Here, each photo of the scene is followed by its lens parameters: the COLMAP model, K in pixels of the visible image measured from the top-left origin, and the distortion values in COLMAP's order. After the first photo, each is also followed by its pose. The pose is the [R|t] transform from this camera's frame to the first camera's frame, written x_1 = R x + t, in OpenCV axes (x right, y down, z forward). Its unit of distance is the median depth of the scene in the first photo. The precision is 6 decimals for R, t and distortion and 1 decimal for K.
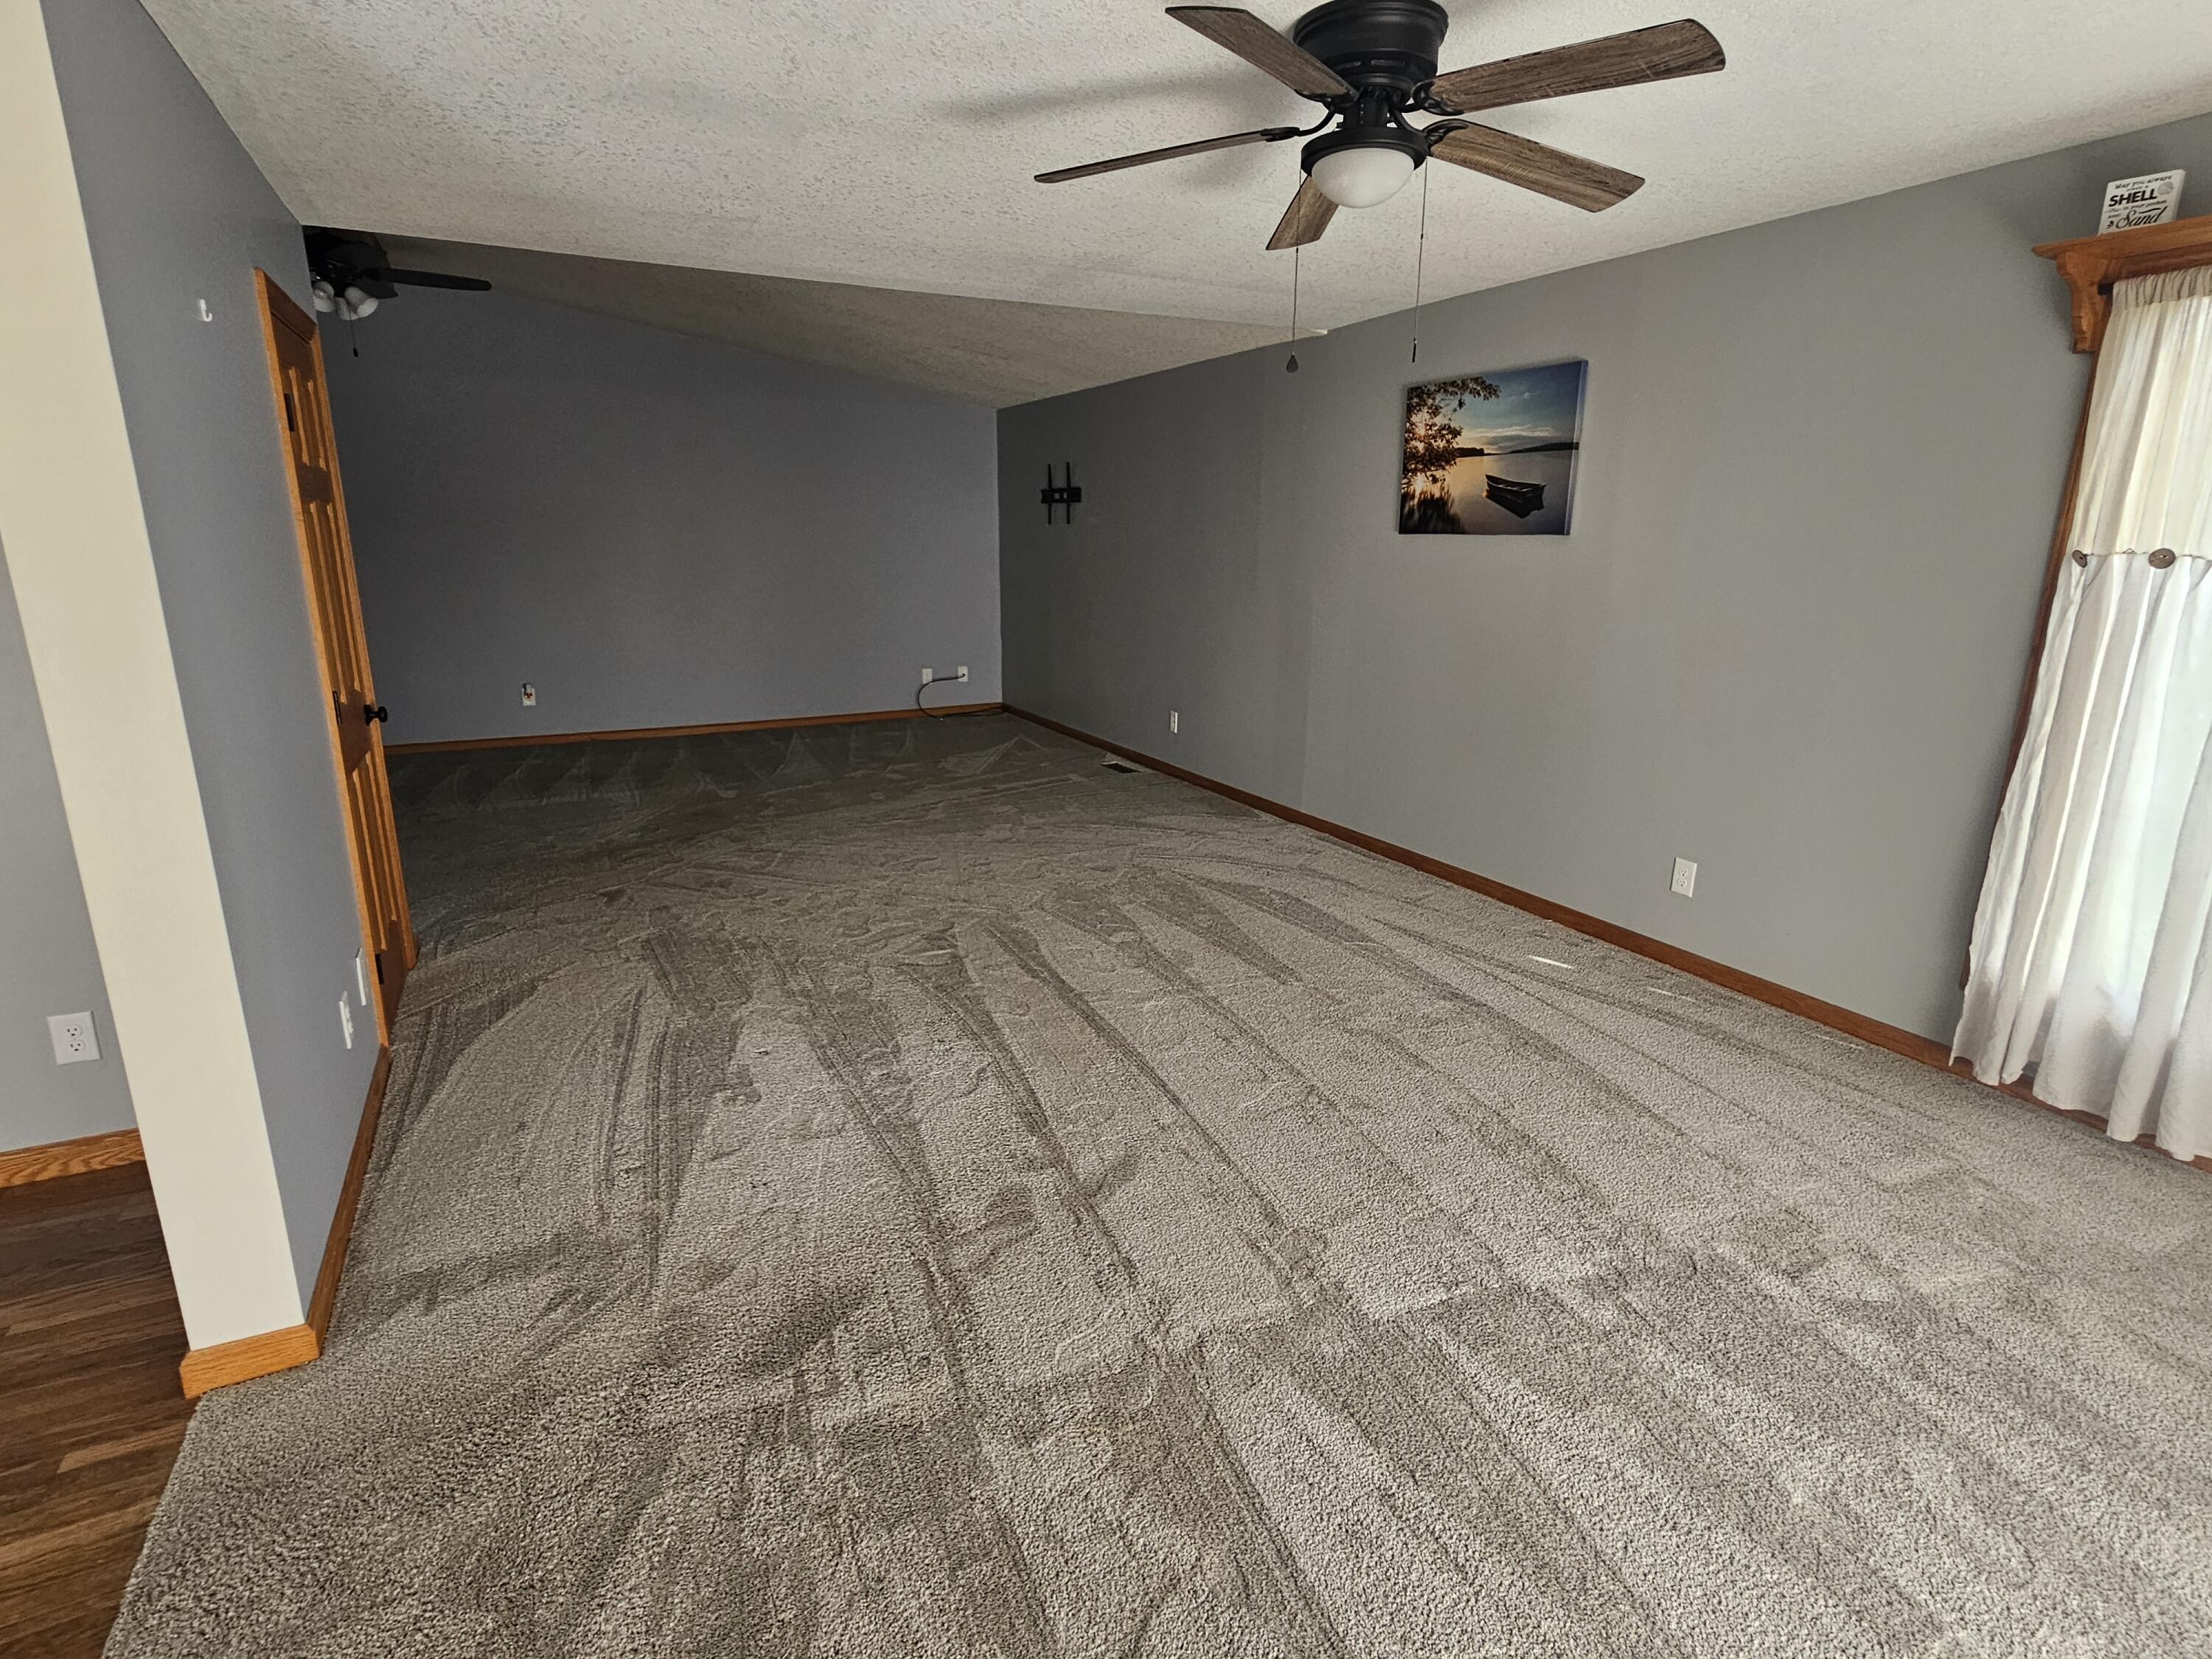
lens RADIAL K [[1113.2, 0, 1119.8], [0, 1113.2, 813.5], [0, 0, 1]] dist [-0.002910, 0.002059]
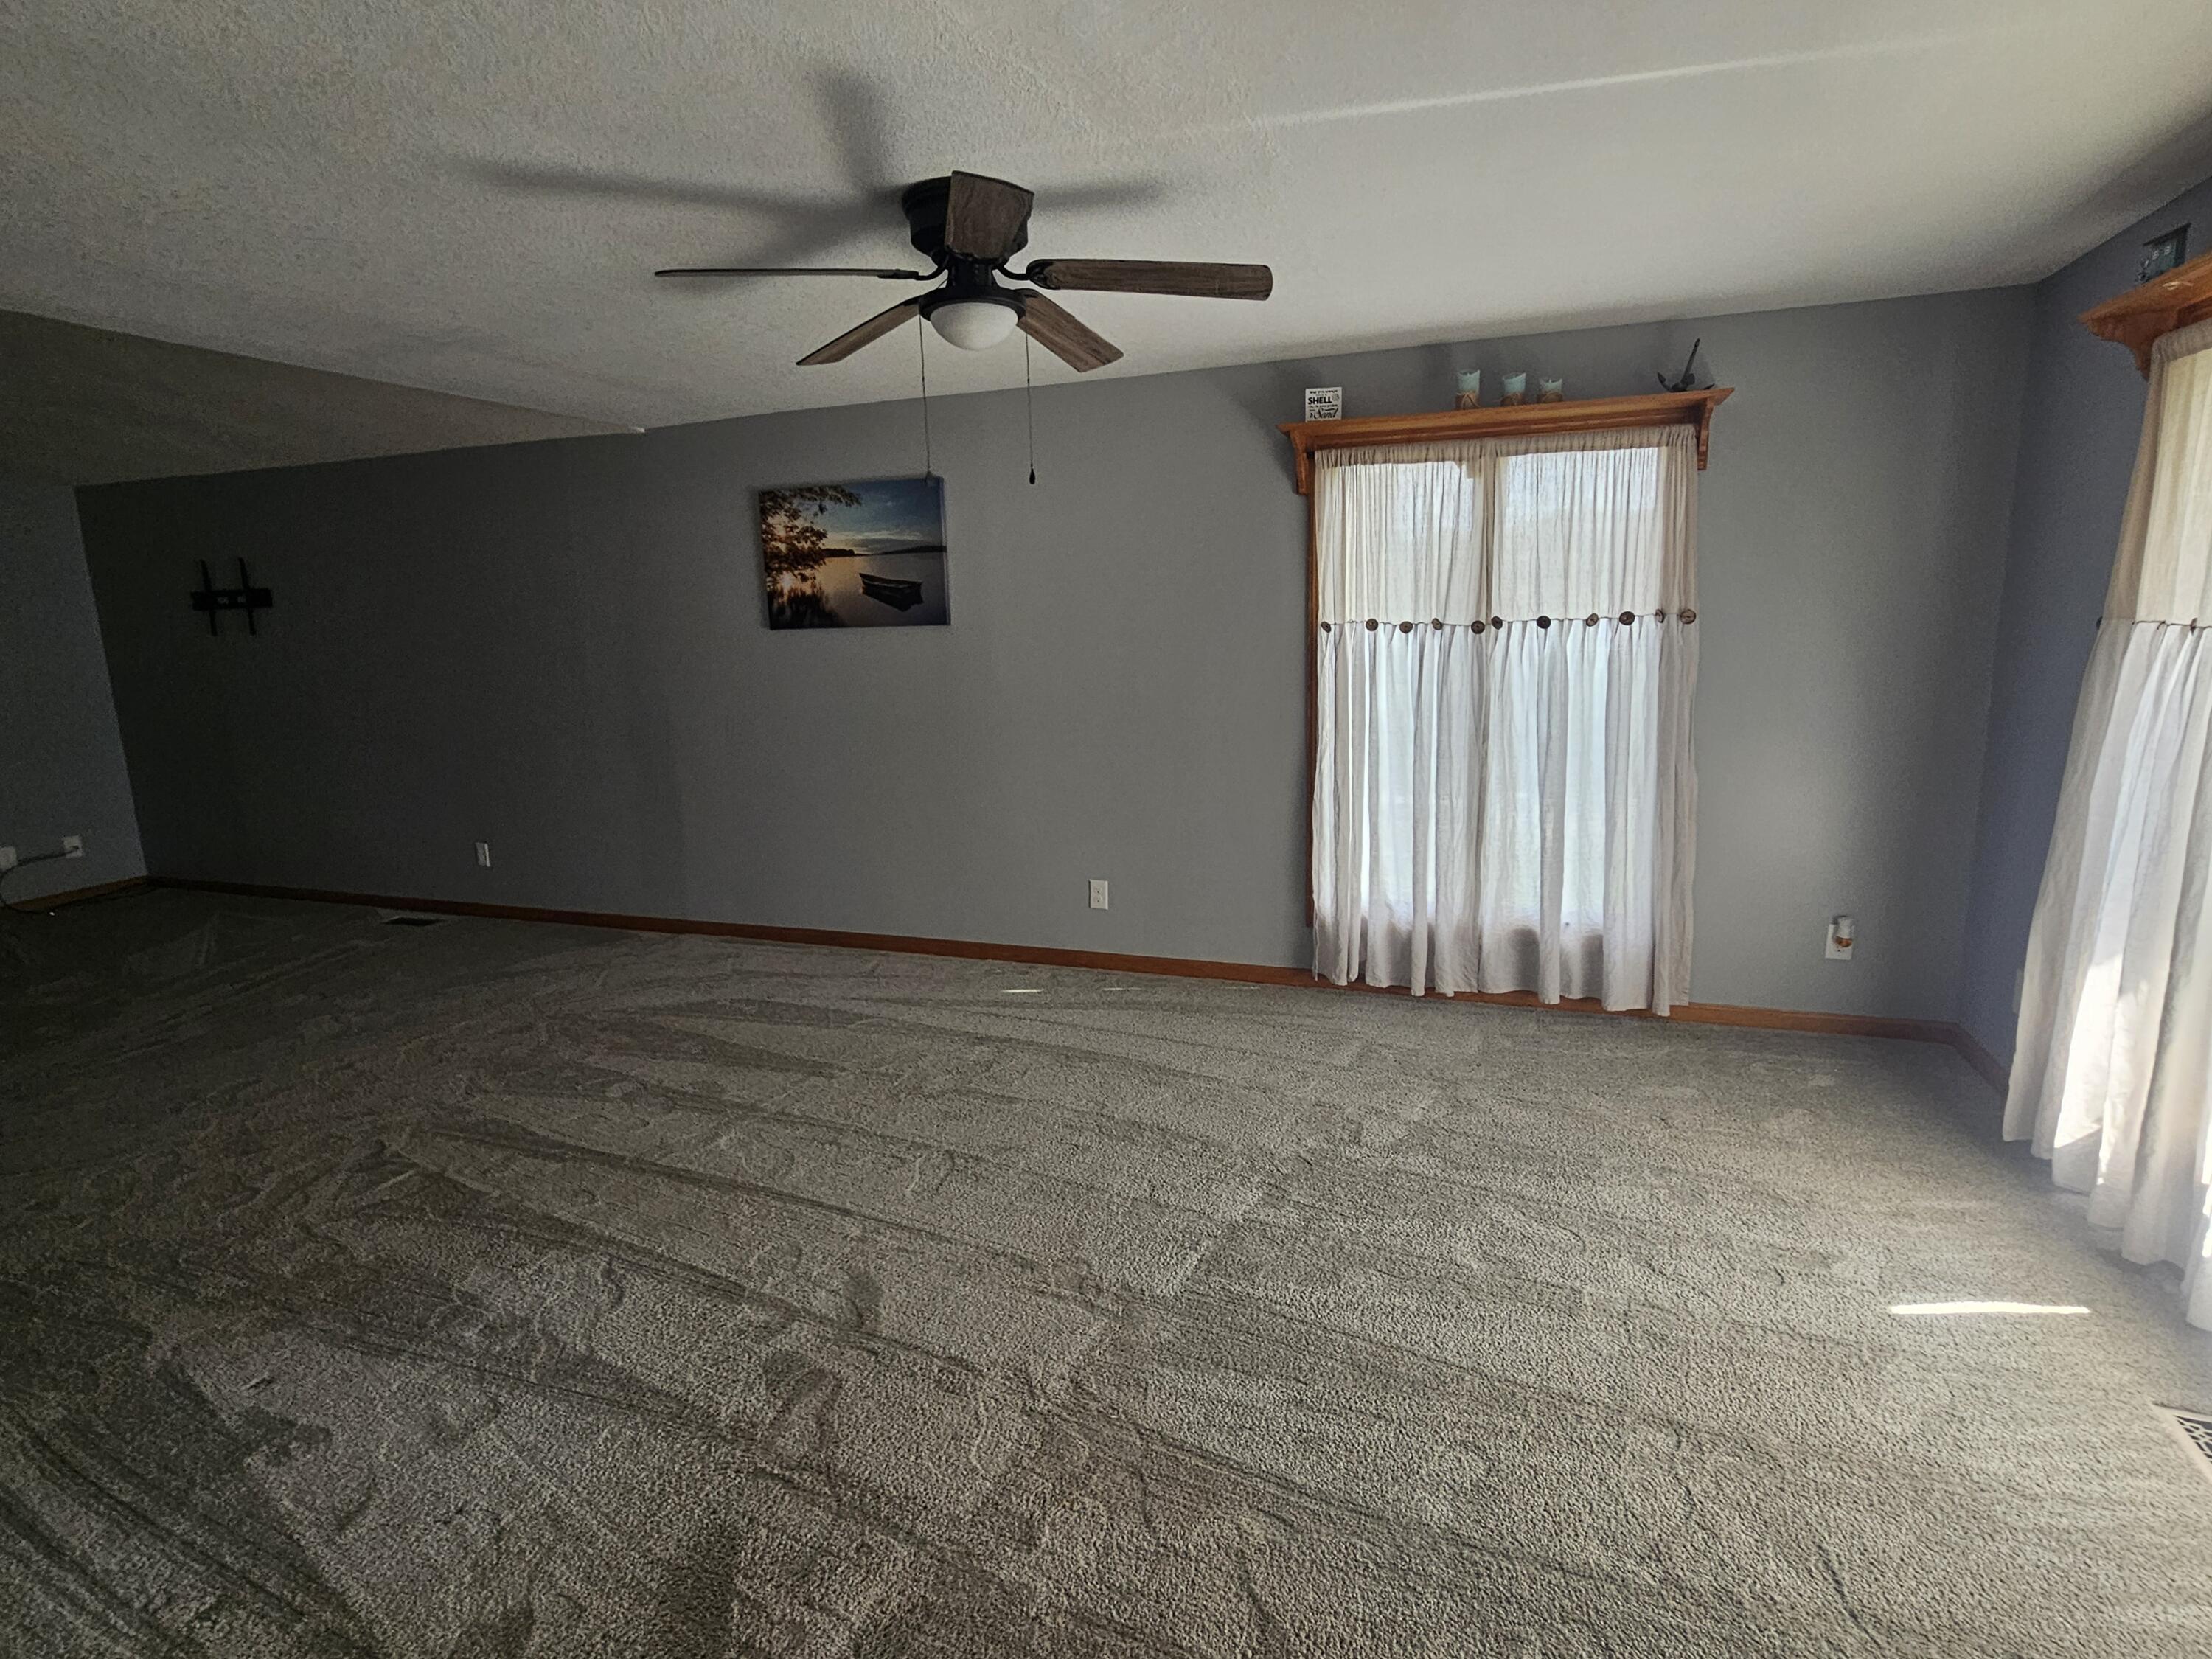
lens RADIAL K [[1113.1, 0, 1113.5], [0, 1113.1, 805.4], [0, 0, 1]] dist [0.000864, 0.000498]
pose [[0.736386, -0.143802, 0.661102, -0.279092], [0.199987, 0.979751, -0.009647, -0.024047], [-0.646328, 0.139316, 0.750234, 0.058816]]
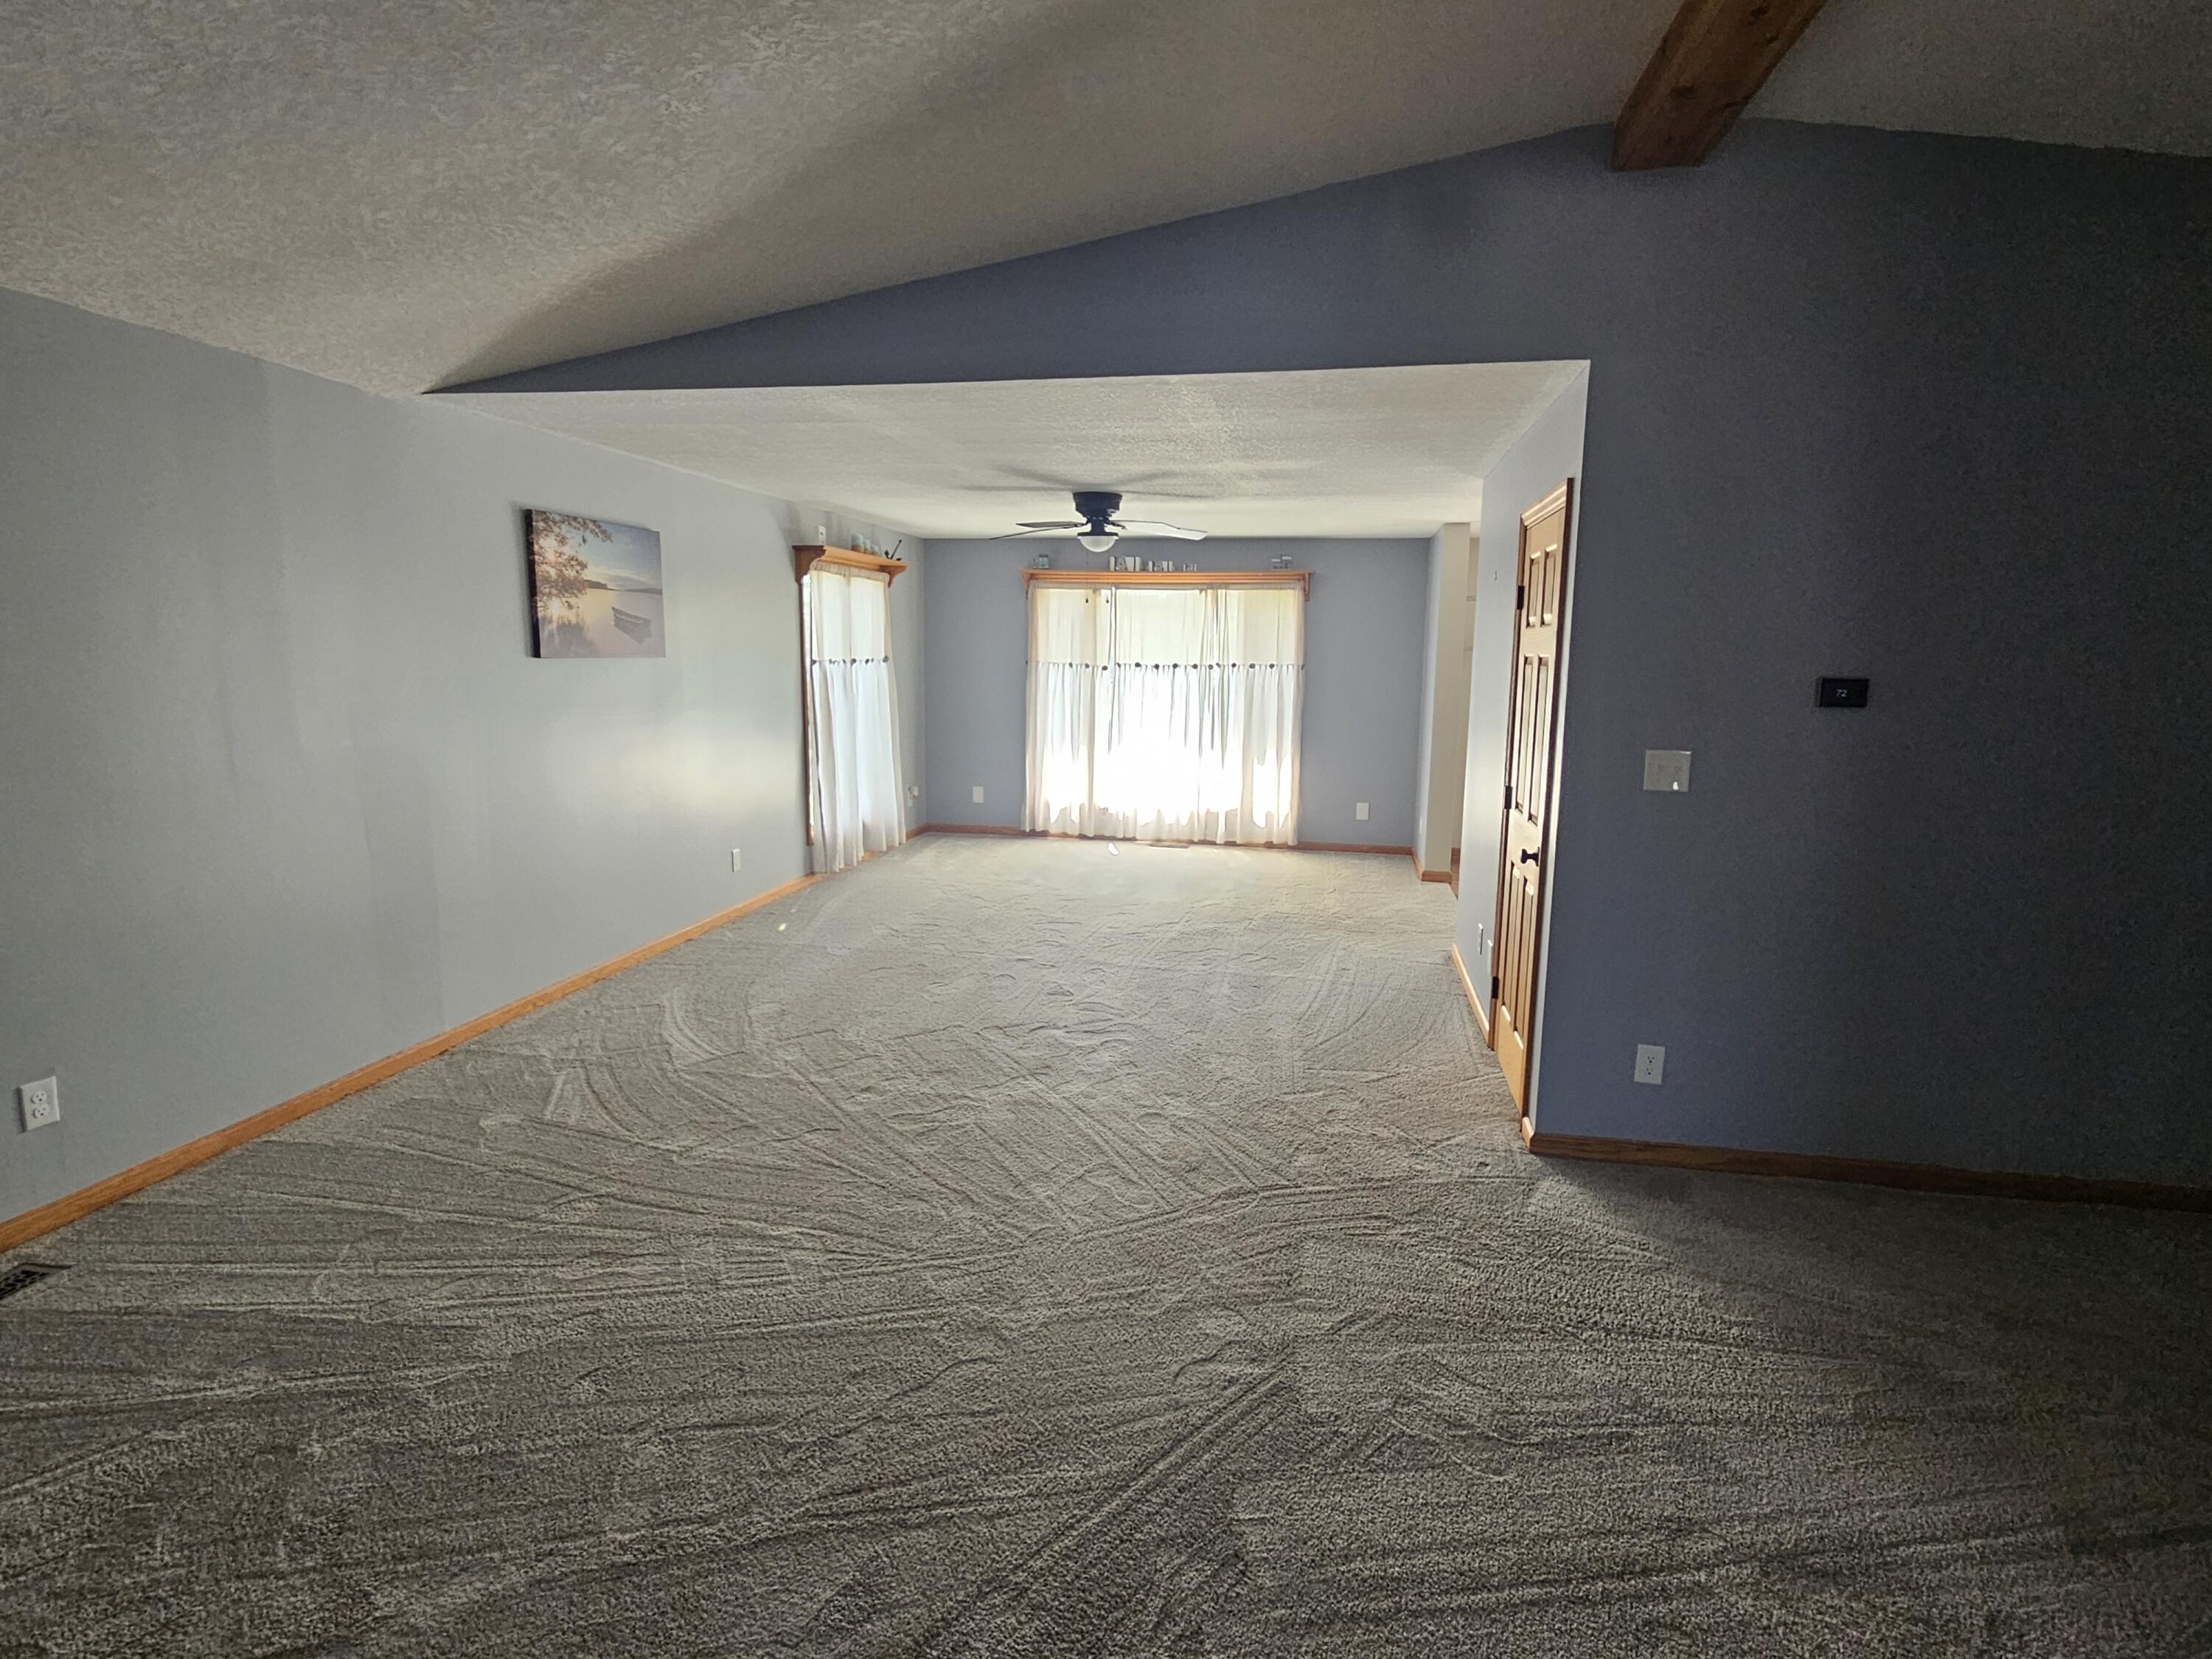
lens RADIAL K [[1113.1, 0, 1113.5], [0, 1113.1, 805.4], [0, 0, 1]] dist [0.000864, 0.000498]
pose [[-0.783403, -0.122835, 0.609254, -0.928715], [0.115838, 0.934241, 0.337307, -0.506788], [-0.610623, 0.334822, -0.717658, 1.816416]]
